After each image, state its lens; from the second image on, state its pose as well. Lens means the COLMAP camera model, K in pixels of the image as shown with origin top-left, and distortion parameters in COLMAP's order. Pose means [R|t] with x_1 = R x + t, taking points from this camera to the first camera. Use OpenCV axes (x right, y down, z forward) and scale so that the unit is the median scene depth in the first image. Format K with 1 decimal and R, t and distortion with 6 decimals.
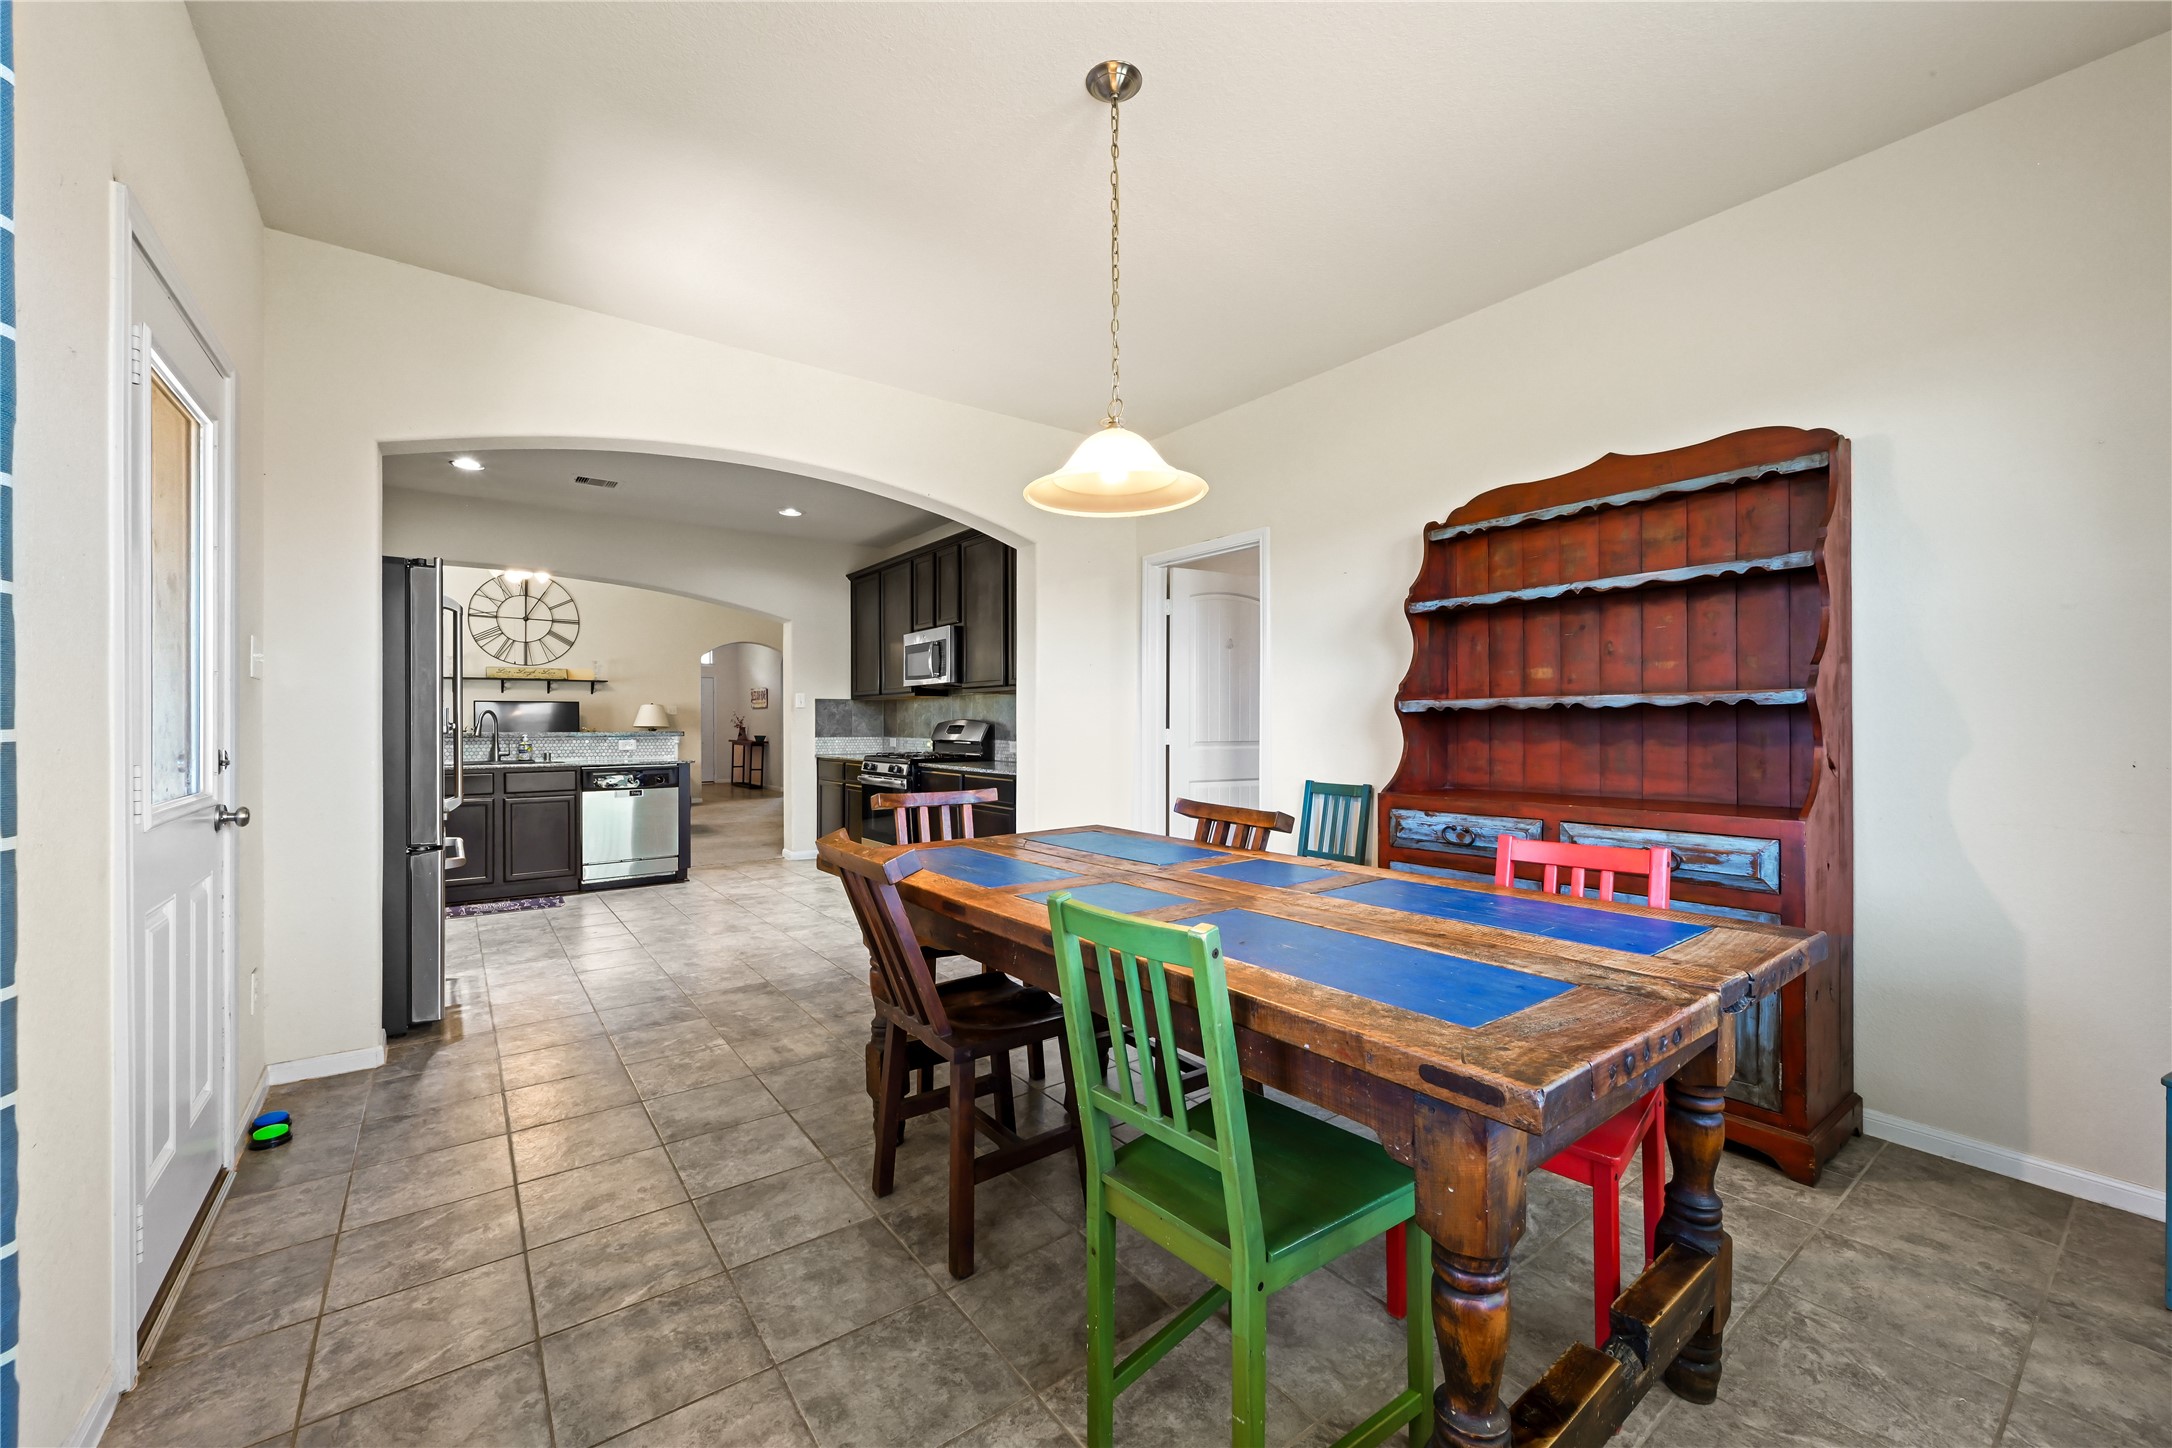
lens RADIAL K [[860.0, 0, 1089.8], [0, 860.0, 721.3], [0, 0, 1]] dist [0.000251, 0.000444]
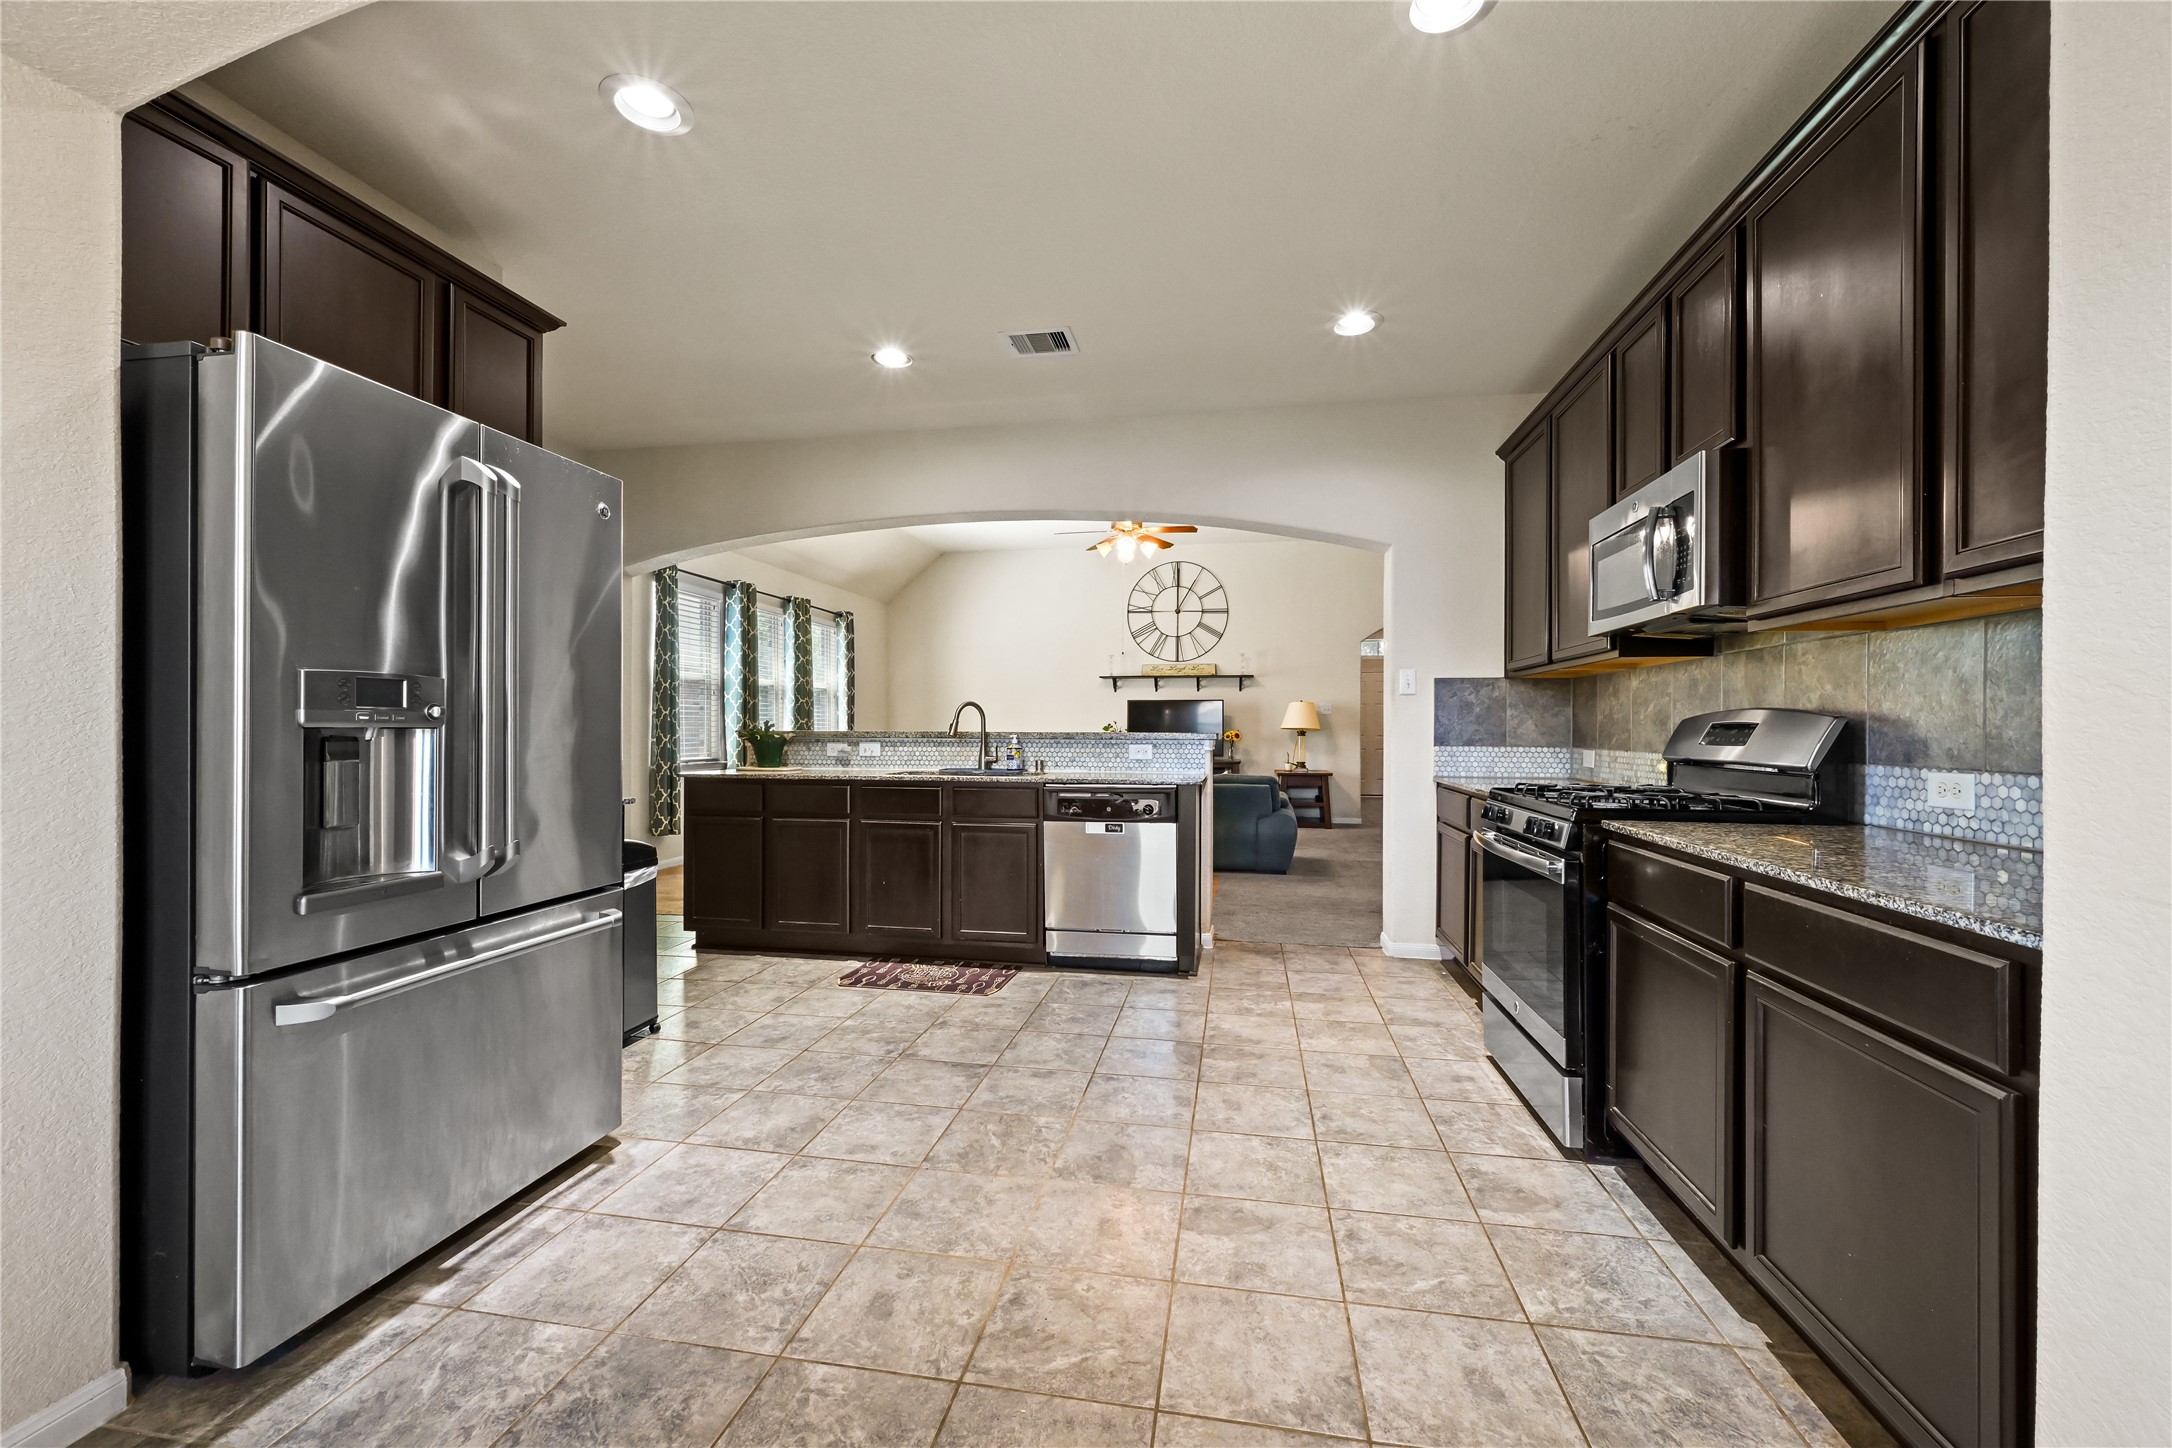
lens RADIAL K [[860.0, 0, 1091.7], [0, 860.0, 728.4], [0, 0, 1]] dist [0.000251, 0.000444]
pose [[0.683066, 0.006056, -0.730332, -0.066918], [-0.004243, 0.999982, 0.004323, 0.006463], [0.730344, 0.000146, 0.683079, 0.506272]]
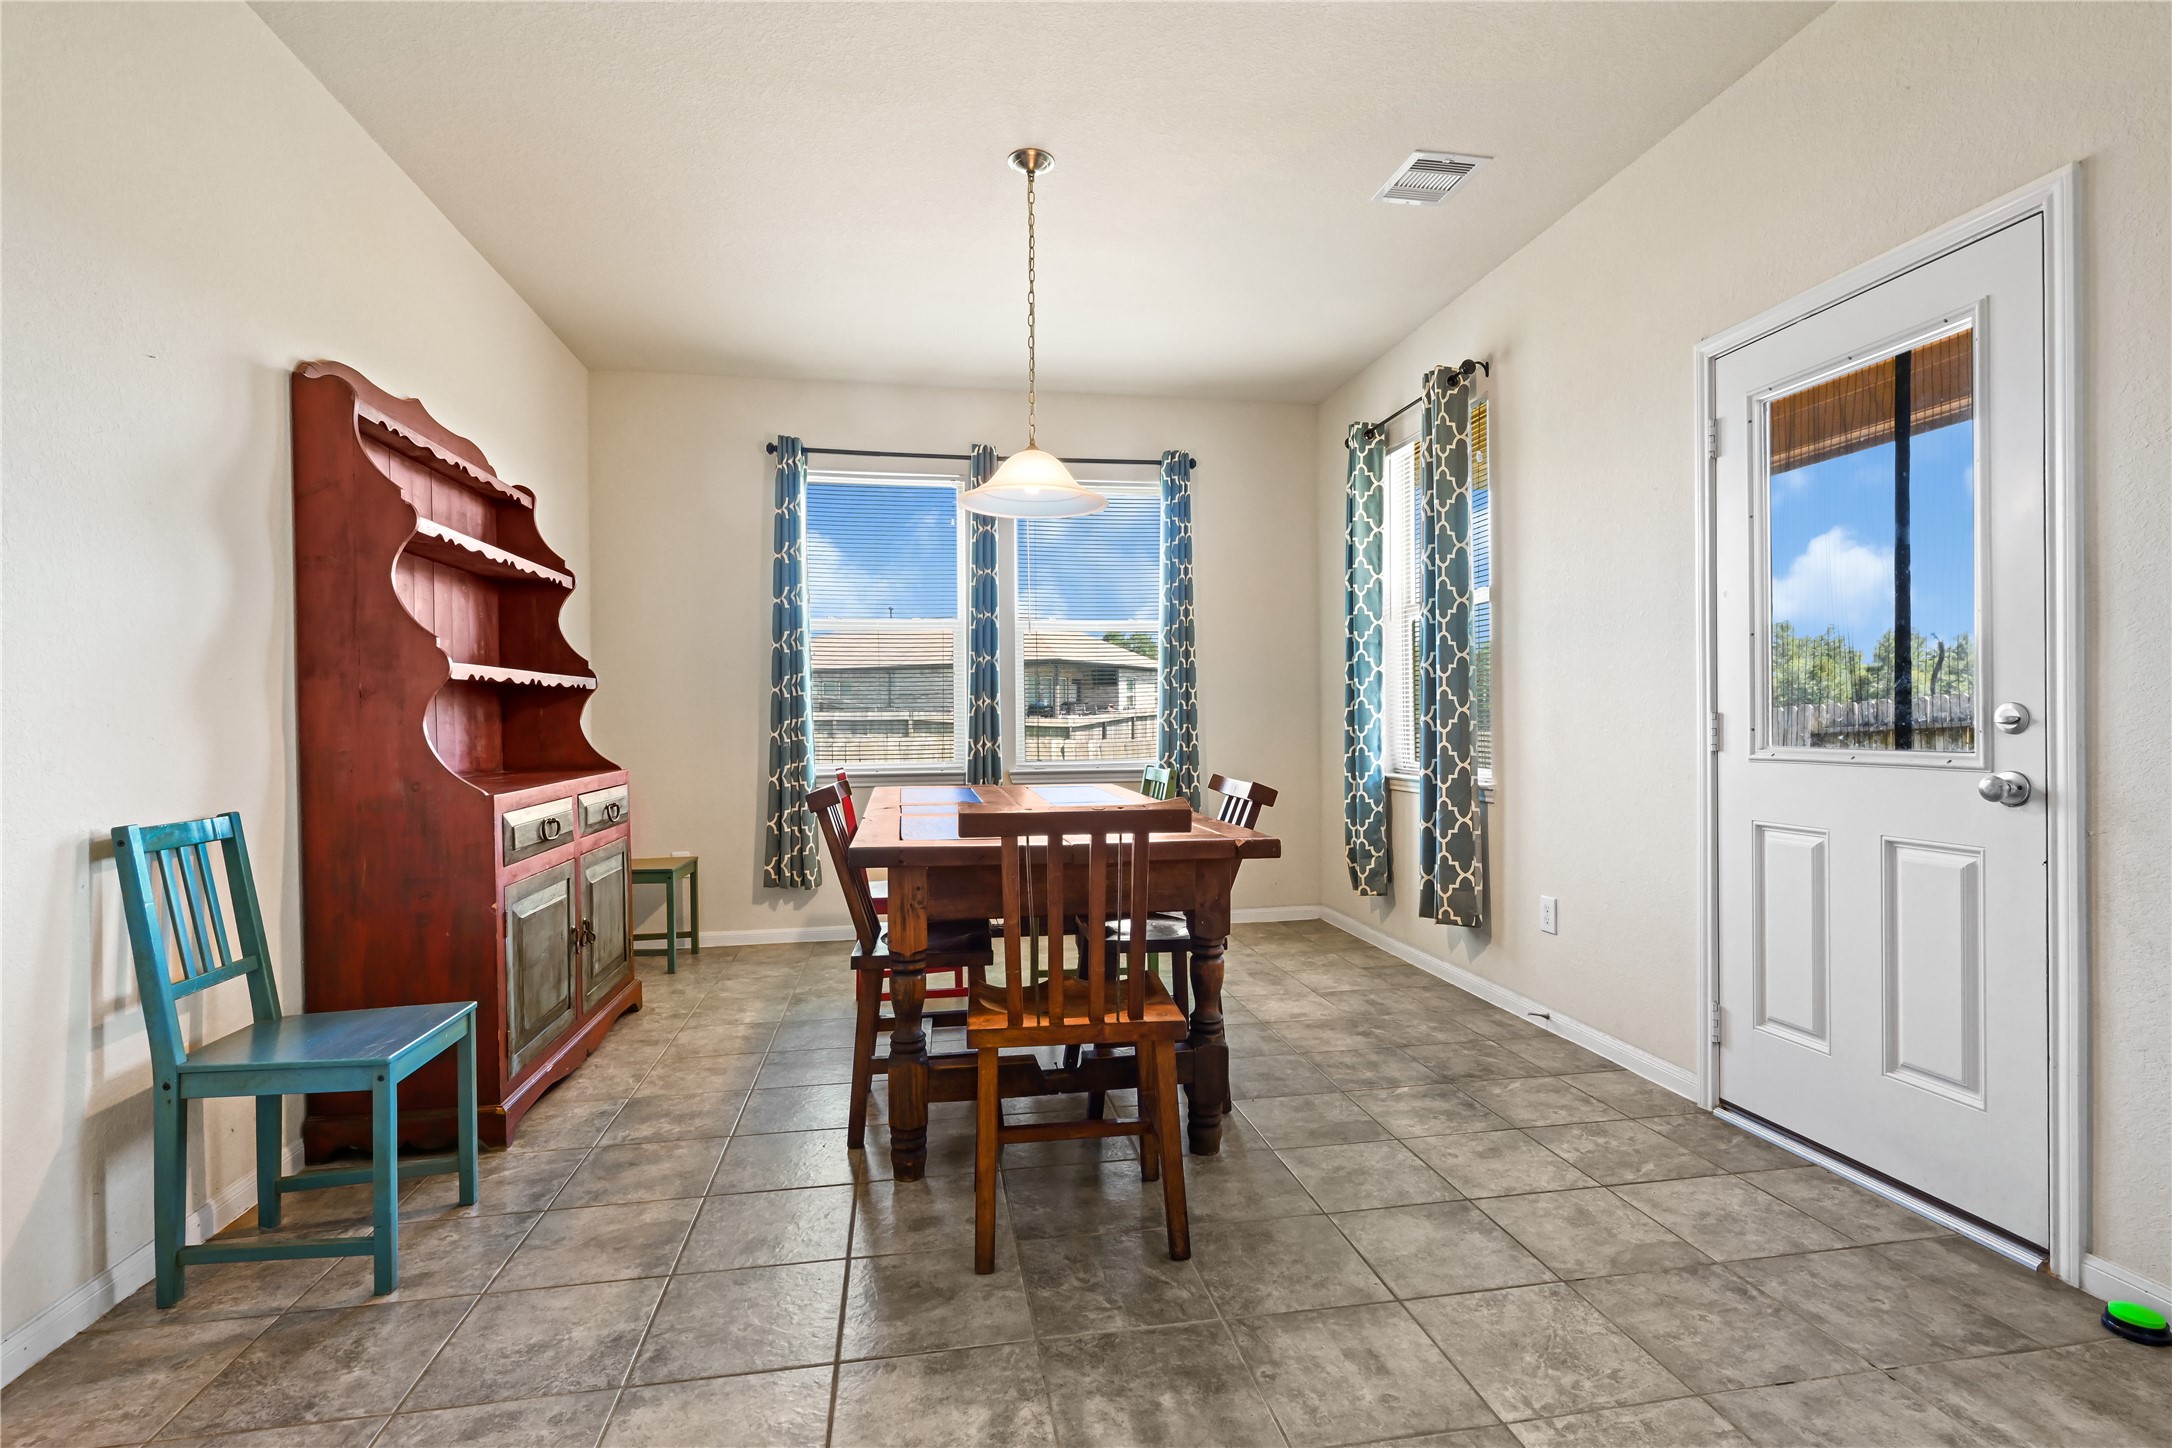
lens RADIAL K [[1013.3, 0, 1086.5], [0, 1013.3, 723.1], [0, 0, 1]] dist [0.004868, 0.000712]
pose [[-0.890785, 0.007952, 0.454355, -0.223187], [0.009195, 0.999958, 0.000525, 0.014479], [-0.454331, 0.004645, -0.890821, 0.732574]]
